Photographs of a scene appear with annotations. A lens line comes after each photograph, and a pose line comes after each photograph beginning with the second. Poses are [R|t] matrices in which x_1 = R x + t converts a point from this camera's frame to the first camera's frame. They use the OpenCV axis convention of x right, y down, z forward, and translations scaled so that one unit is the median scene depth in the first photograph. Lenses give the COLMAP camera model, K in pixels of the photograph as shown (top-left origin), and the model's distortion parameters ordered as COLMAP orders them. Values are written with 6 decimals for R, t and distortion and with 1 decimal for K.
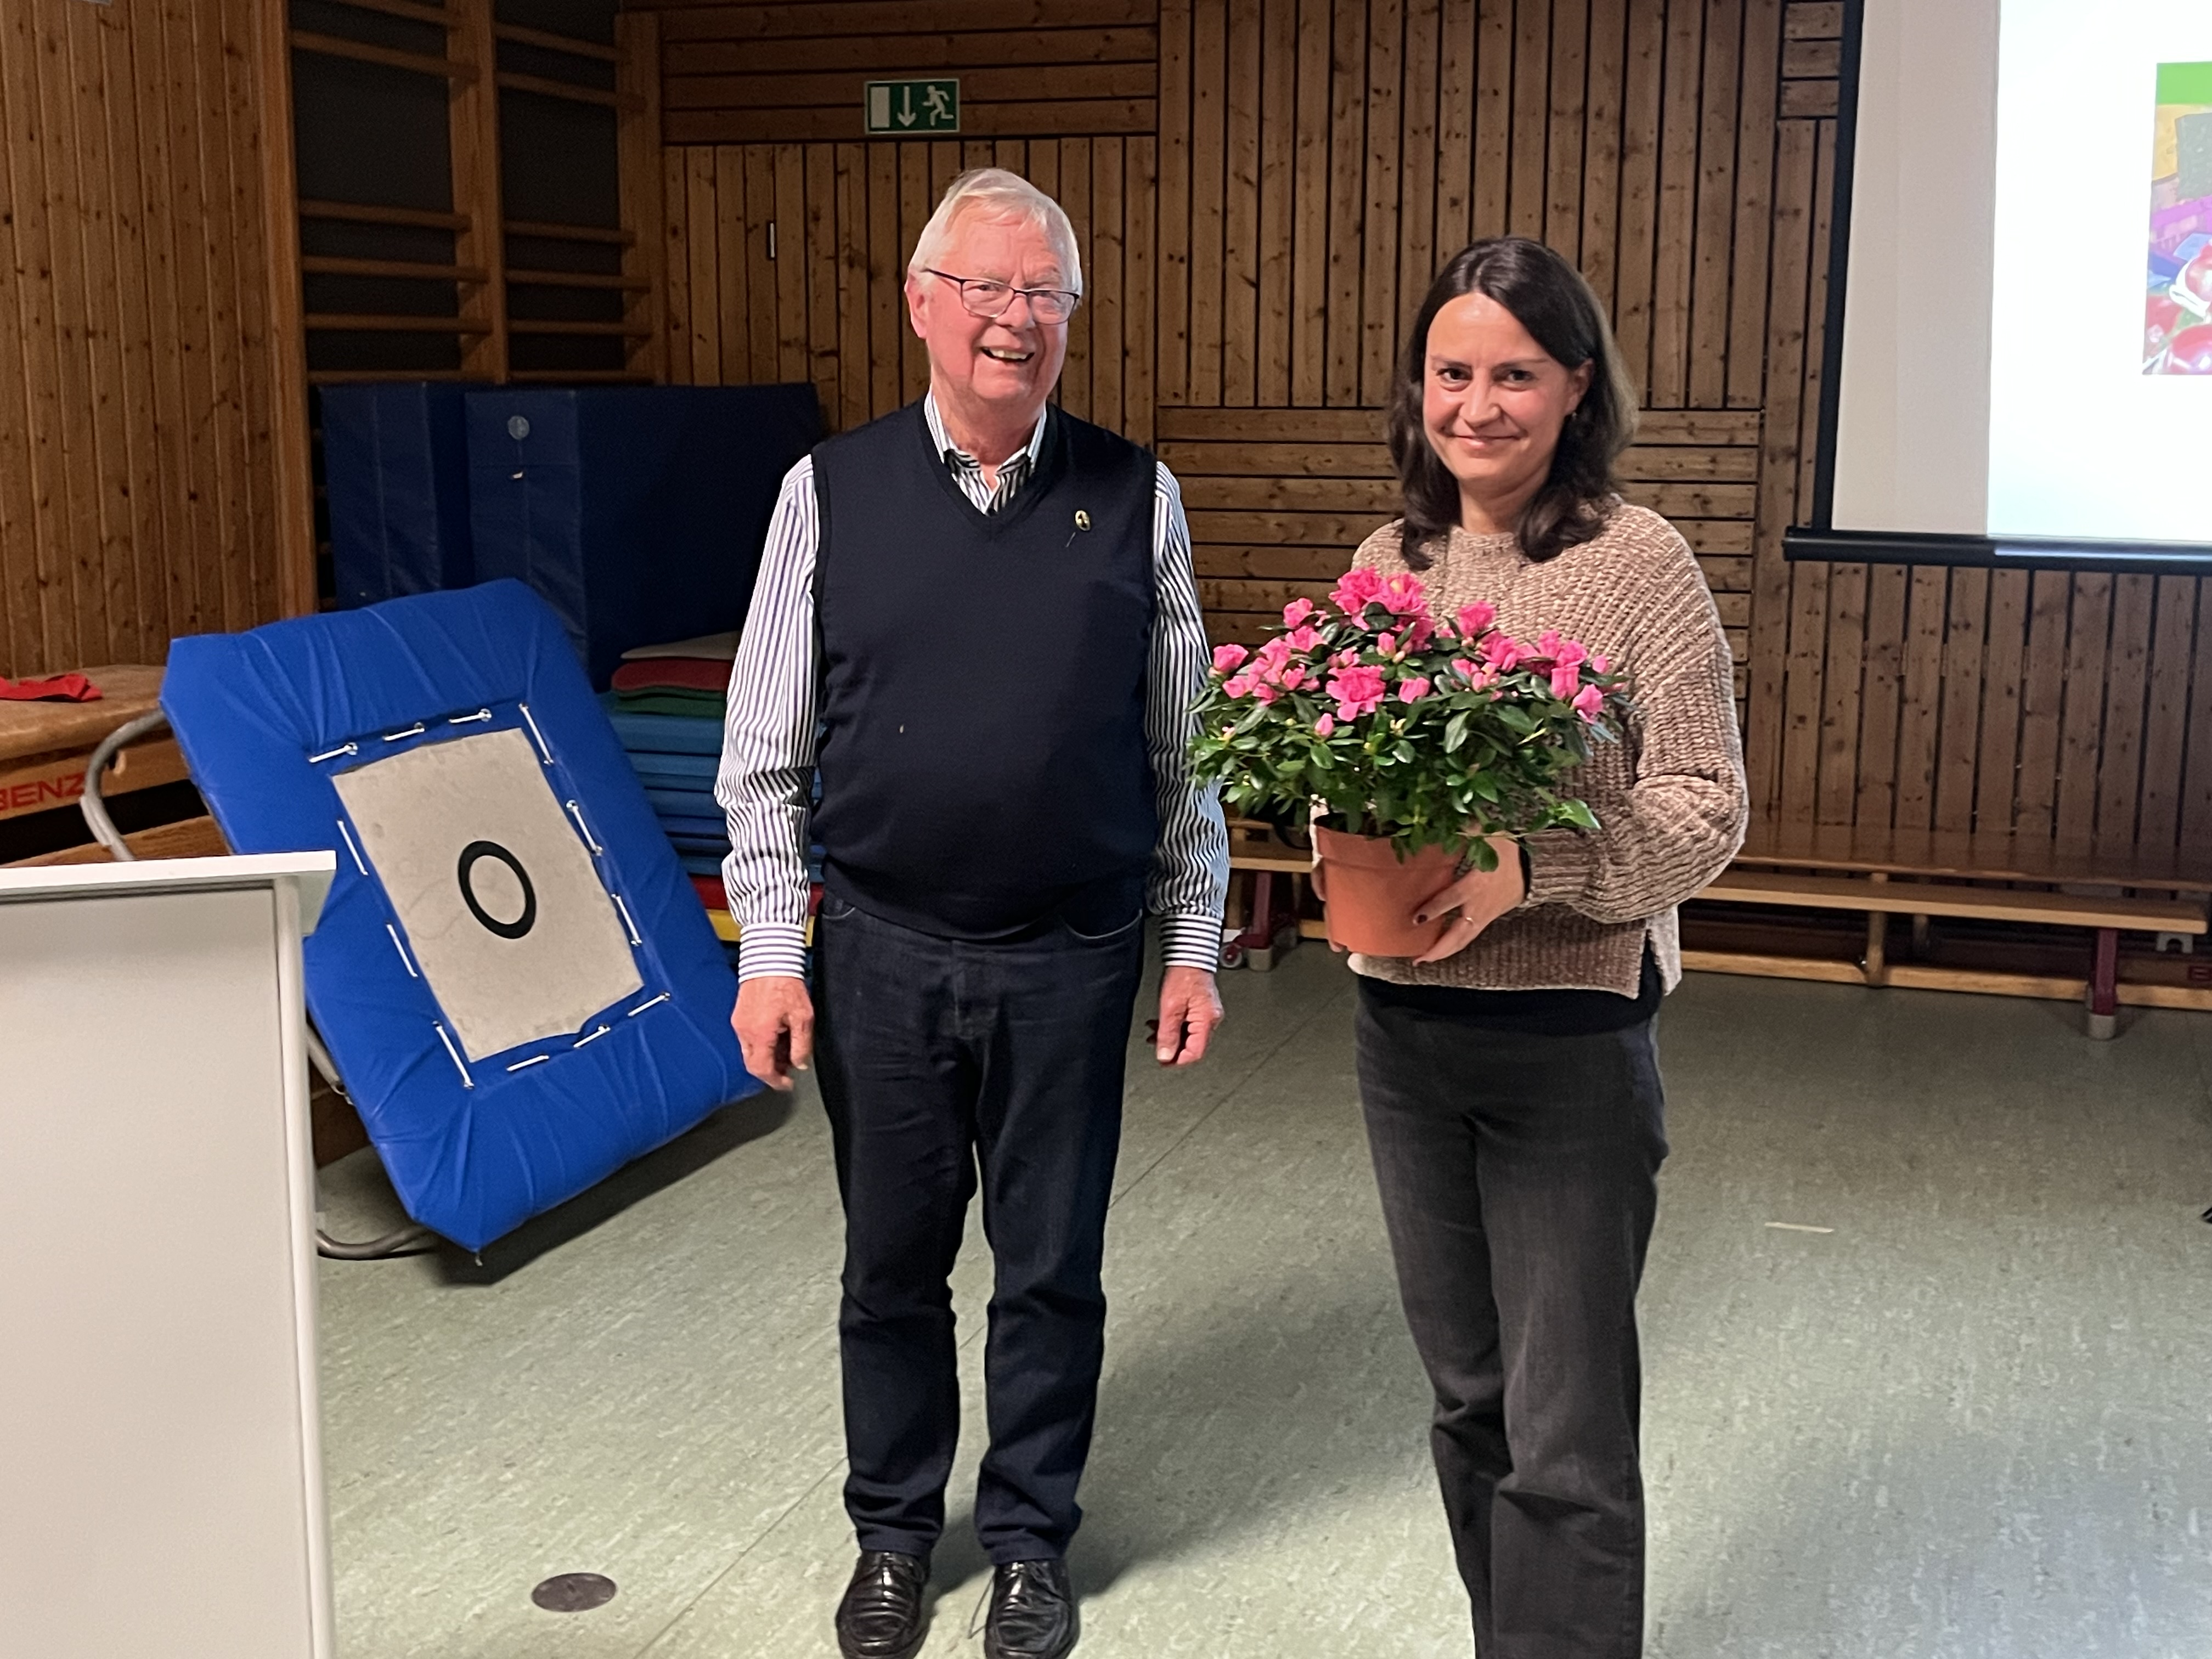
lens RADIAL K [[2512.6, 0, 1106.0], [0, 2512.6, 829.5], [0, 0, 1]] dist [0.021803, -0.019622]
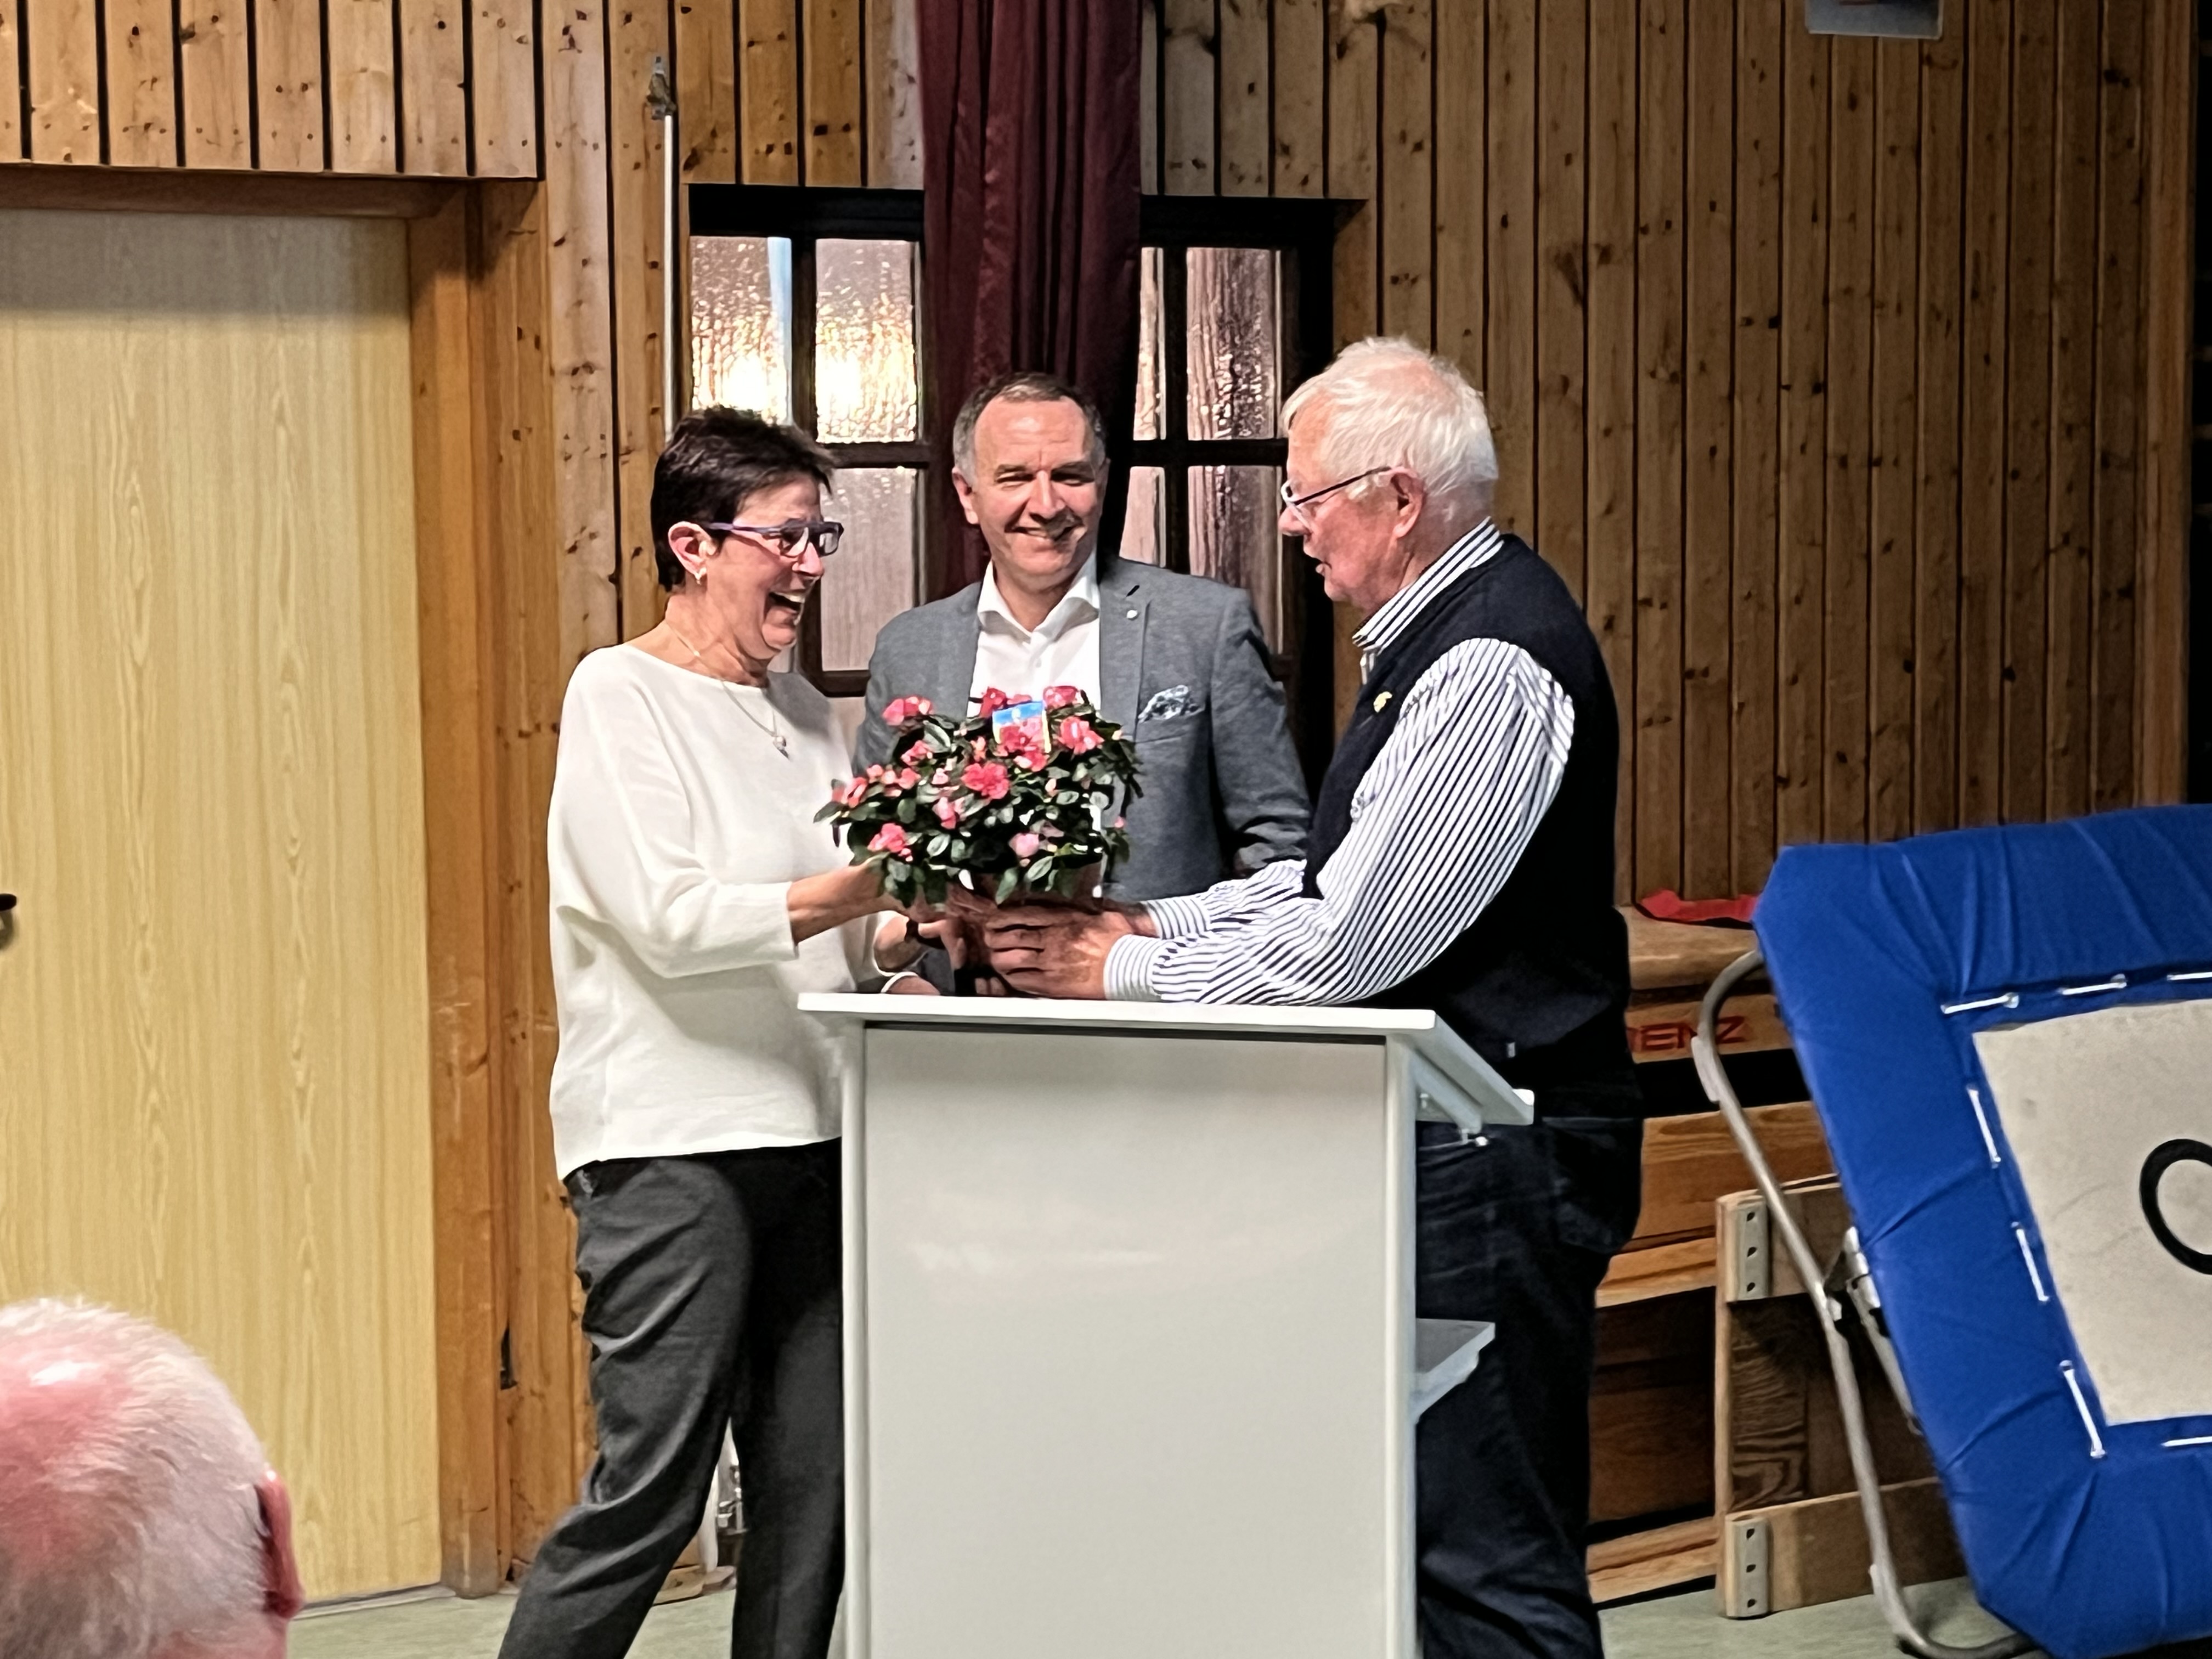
lens RADIAL K [[4675.0, 0, 1106.0], [0, 4675.0, 829.5], [0, 0, 1]] dist [0.005008, 0.002620]
pose [[0.770999, 0.033973, -0.635930, 0.324083], [-0.096757, 0.993232, -0.064247, 0.028456], [0.629443, 0.111065, 0.769068, -0.228102]]
